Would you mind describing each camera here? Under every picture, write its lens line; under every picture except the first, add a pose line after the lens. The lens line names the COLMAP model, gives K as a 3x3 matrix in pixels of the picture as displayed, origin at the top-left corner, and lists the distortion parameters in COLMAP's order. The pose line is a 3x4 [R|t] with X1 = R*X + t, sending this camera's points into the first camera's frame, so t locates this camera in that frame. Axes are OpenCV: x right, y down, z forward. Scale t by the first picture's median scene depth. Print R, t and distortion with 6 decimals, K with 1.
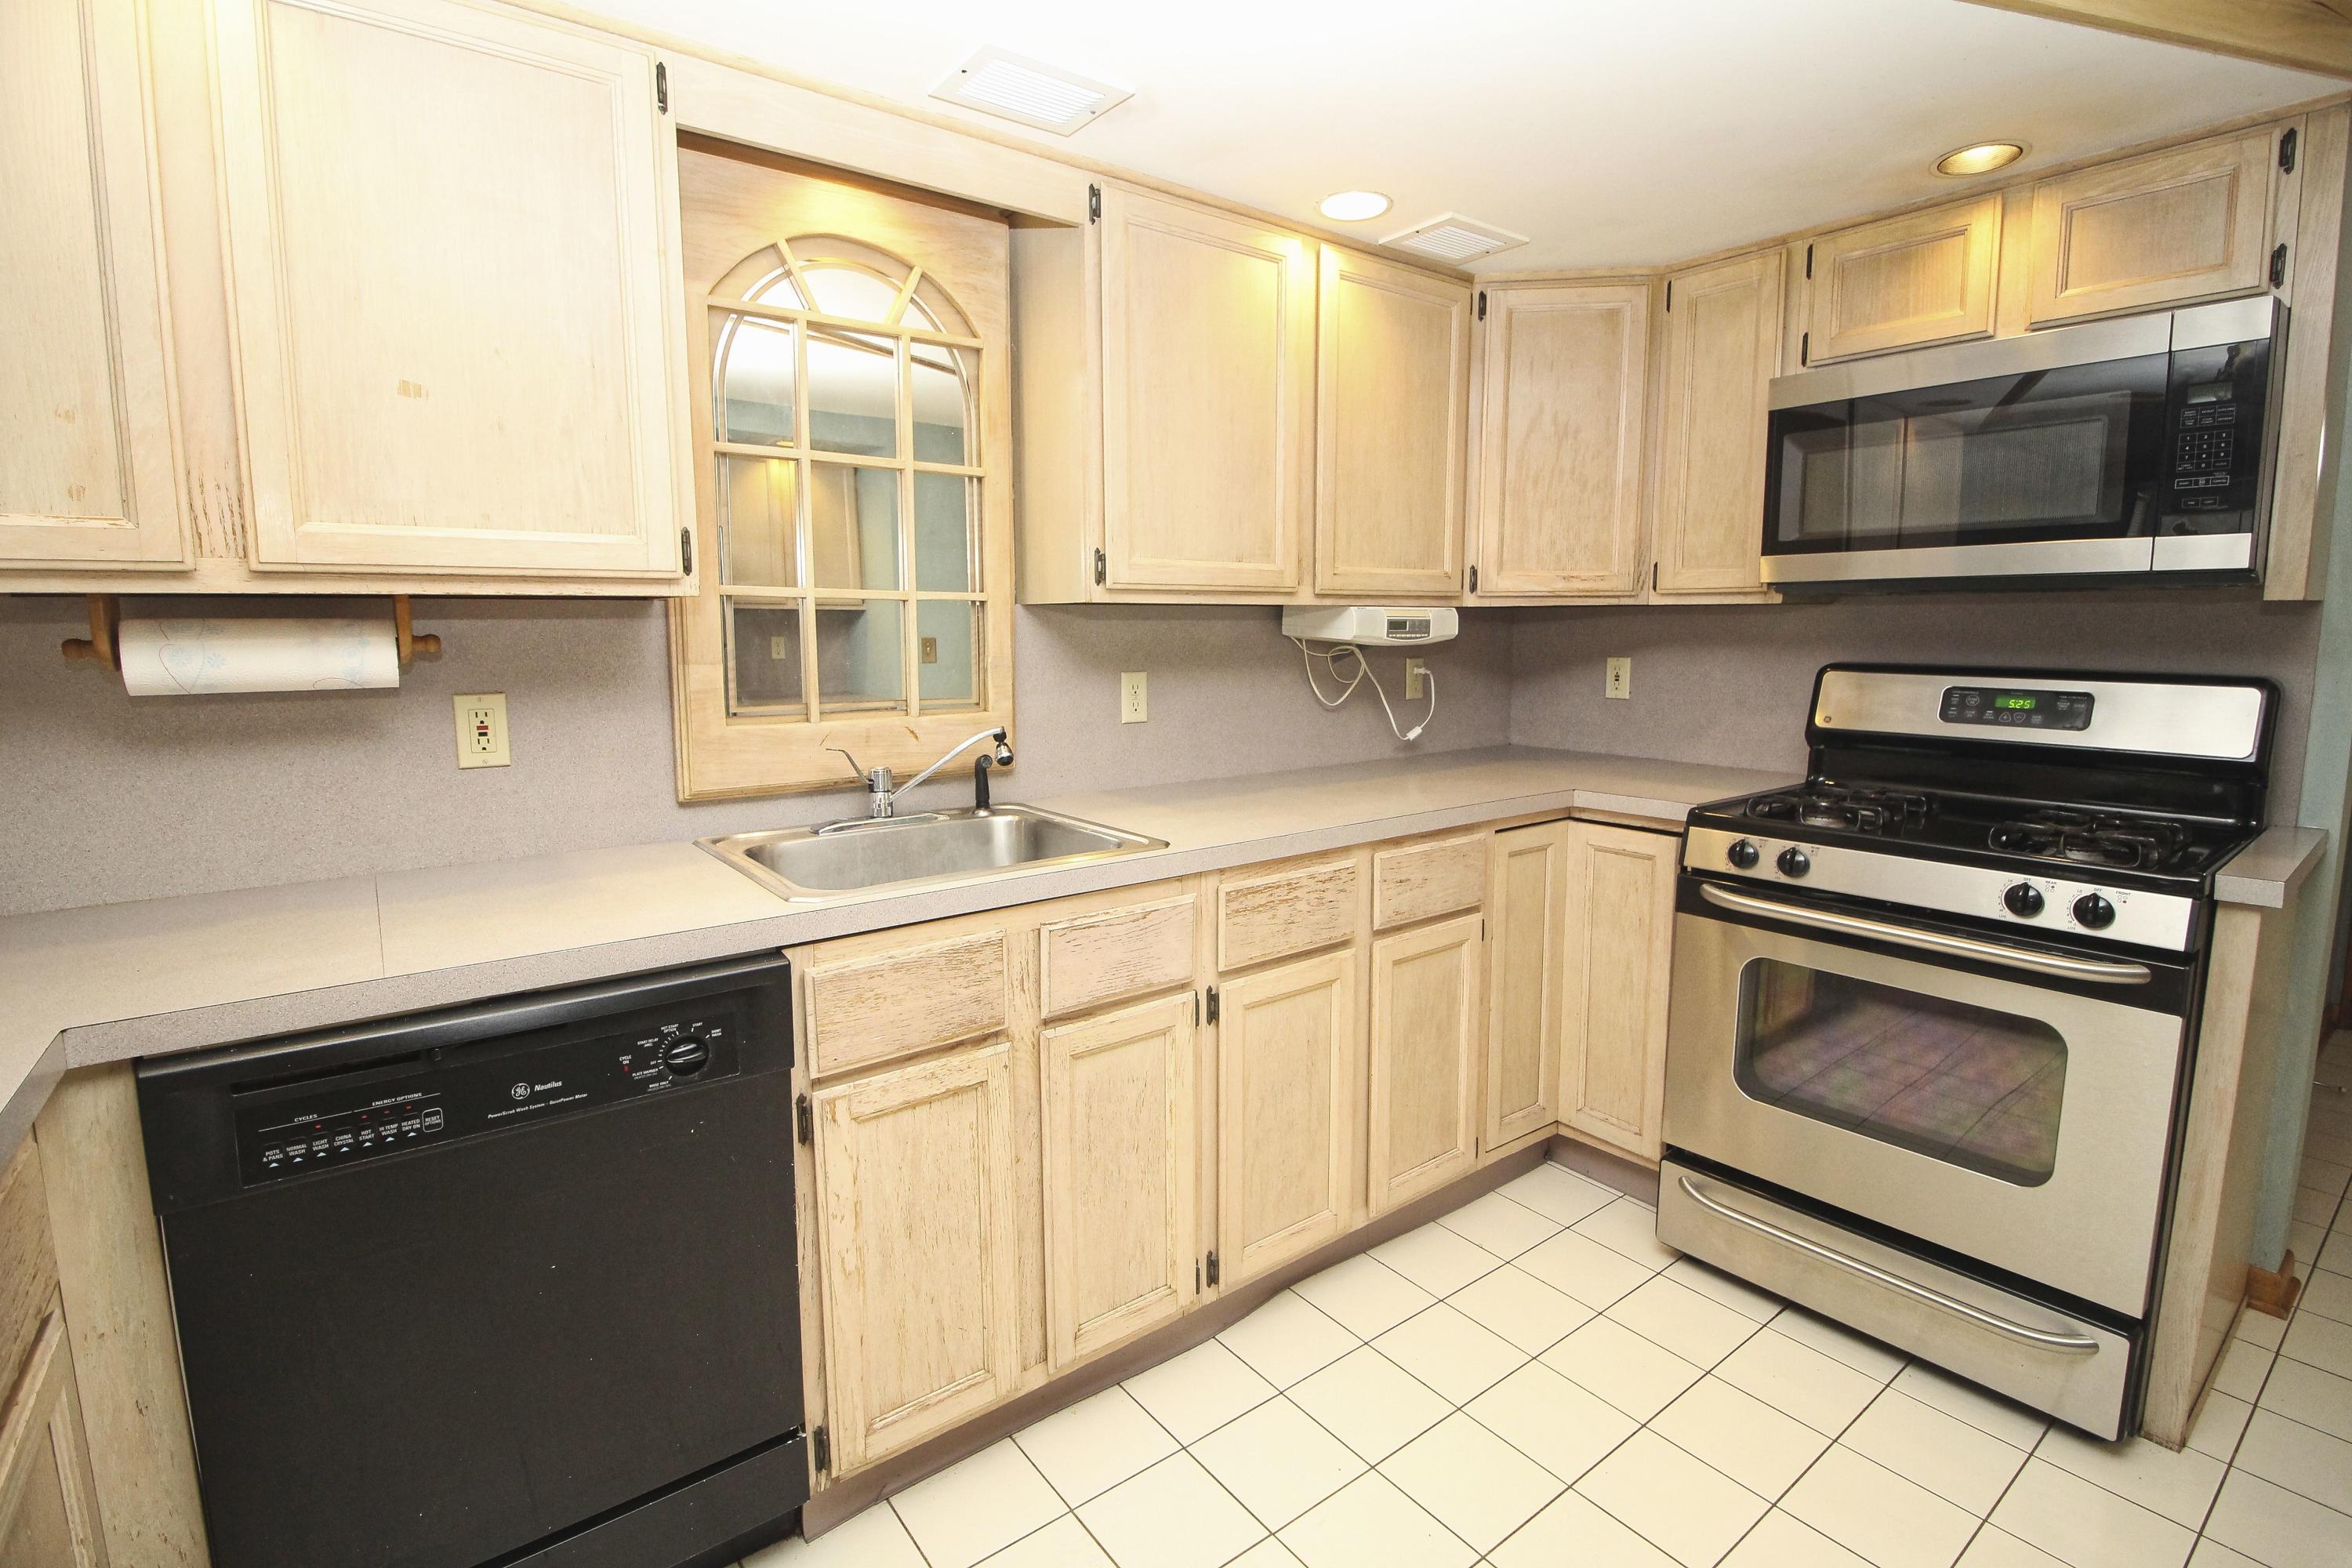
lens RADIAL K [[1089.6, 0, 1180.3], [0, 1089.6, 761.6], [0, 0, 1]] dist [-0.001870, -0.012198]
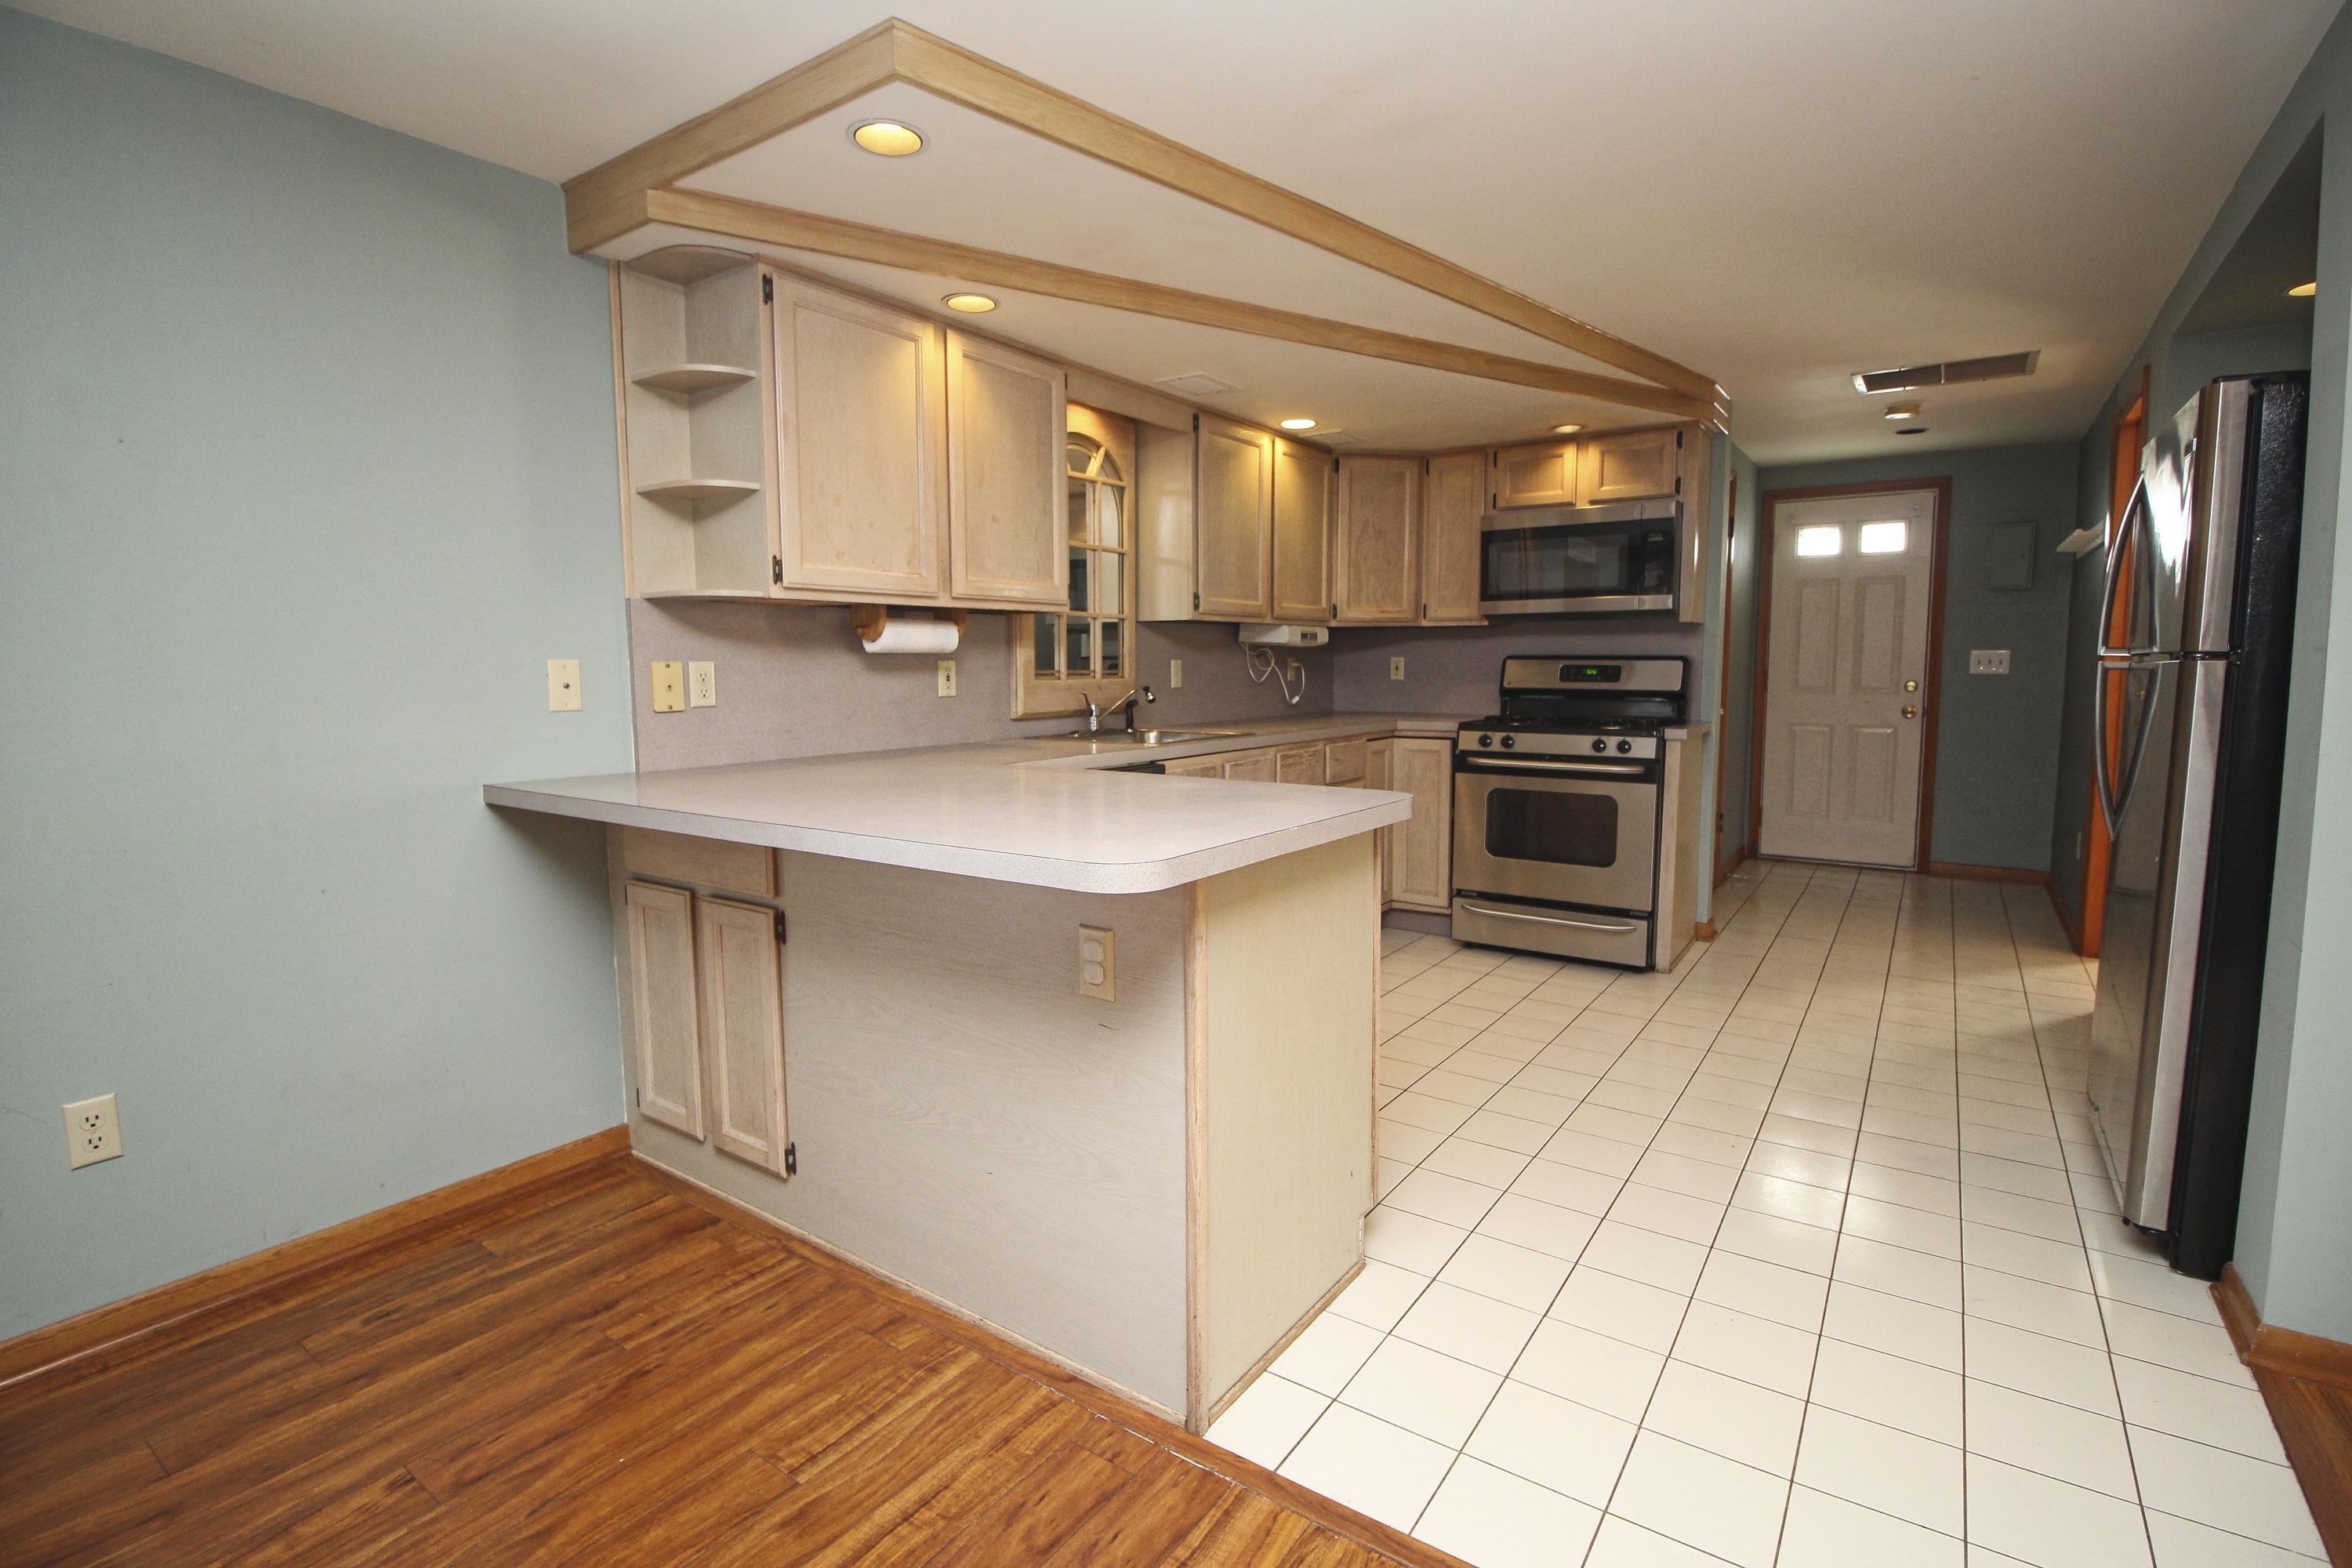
lens RADIAL K [[1089.6, 0, 1180.3], [0, 1089.6, 761.6], [0, 0, 1]] dist [-0.001870, -0.012198]
pose [[0.953507, -0.027751, 0.300092, -0.709728], [0.037798, 0.998901, -0.027724, 0.166388], [-0.298993, 0.037778, 0.953507, -0.872891]]
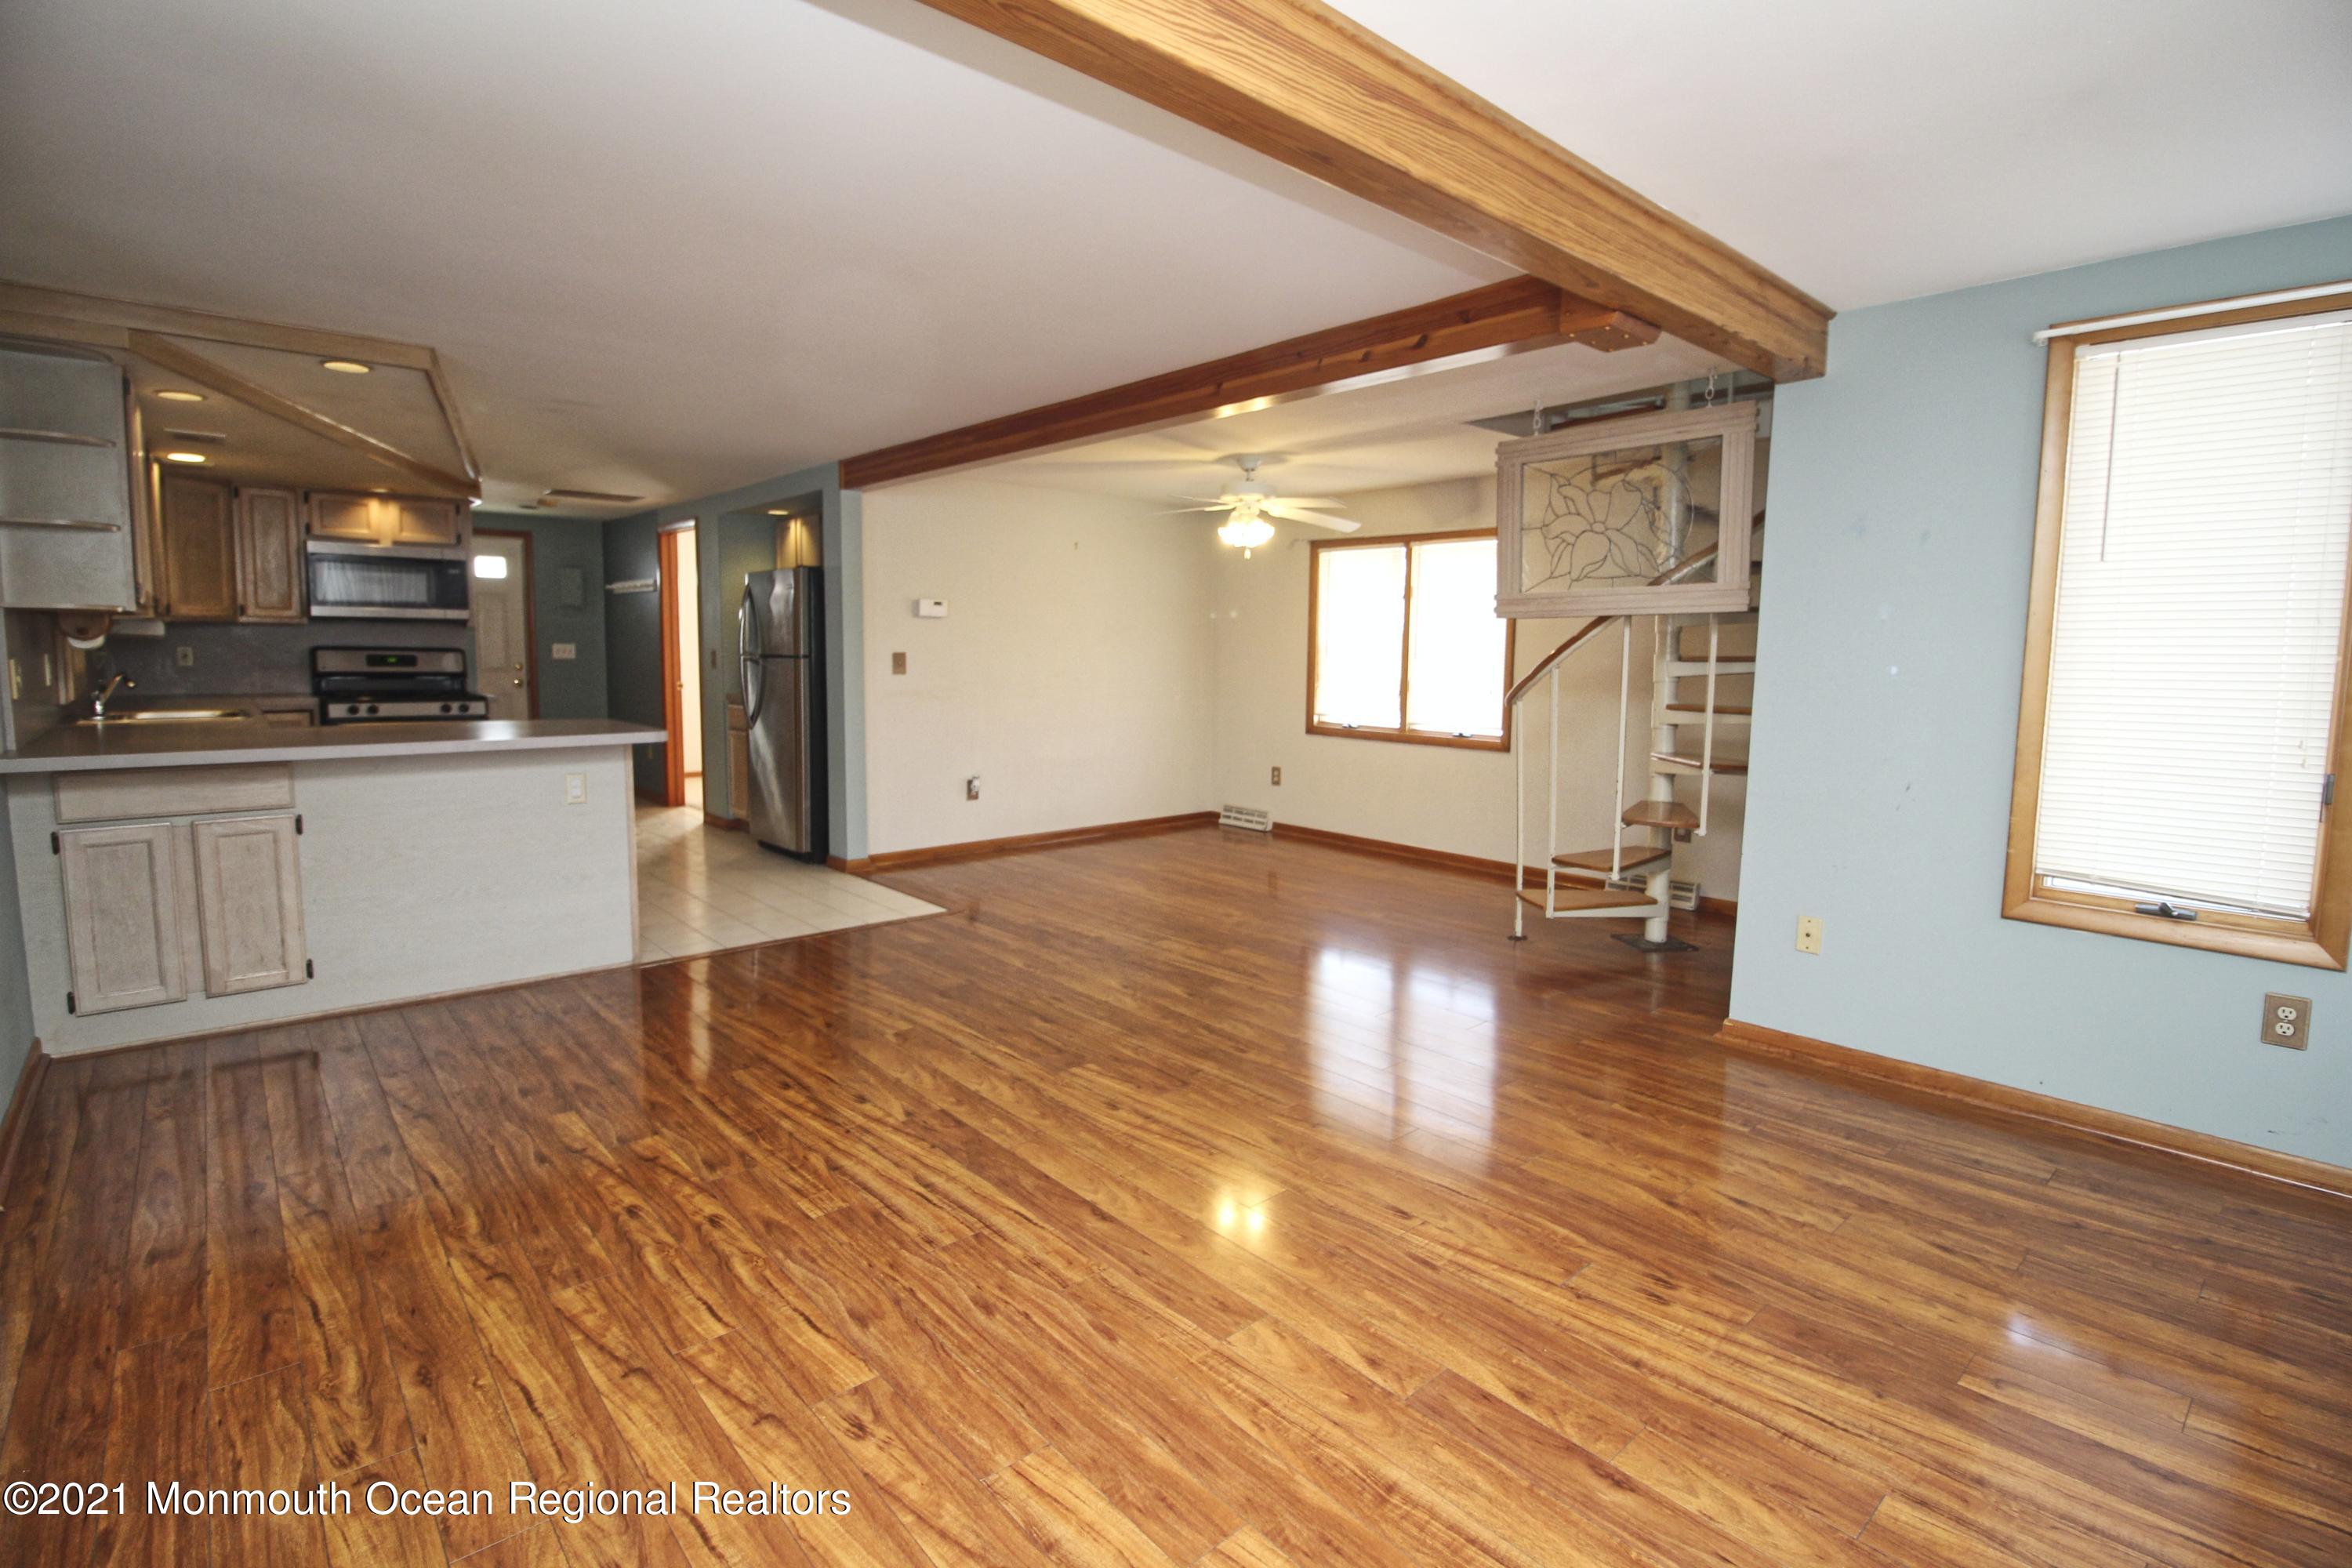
lens RADIAL K [[1089.6, 0, 1180.3], [0, 1089.6, 761.6], [0, 0, 1]] dist [-0.001870, -0.012198]
pose [[-0.072845, -0.100837, 0.992233, -2.616472], [0.106976, 0.988346, 0.108296, 0.146312], [-0.991589, 0.114034, -0.061209, -1.034895]]
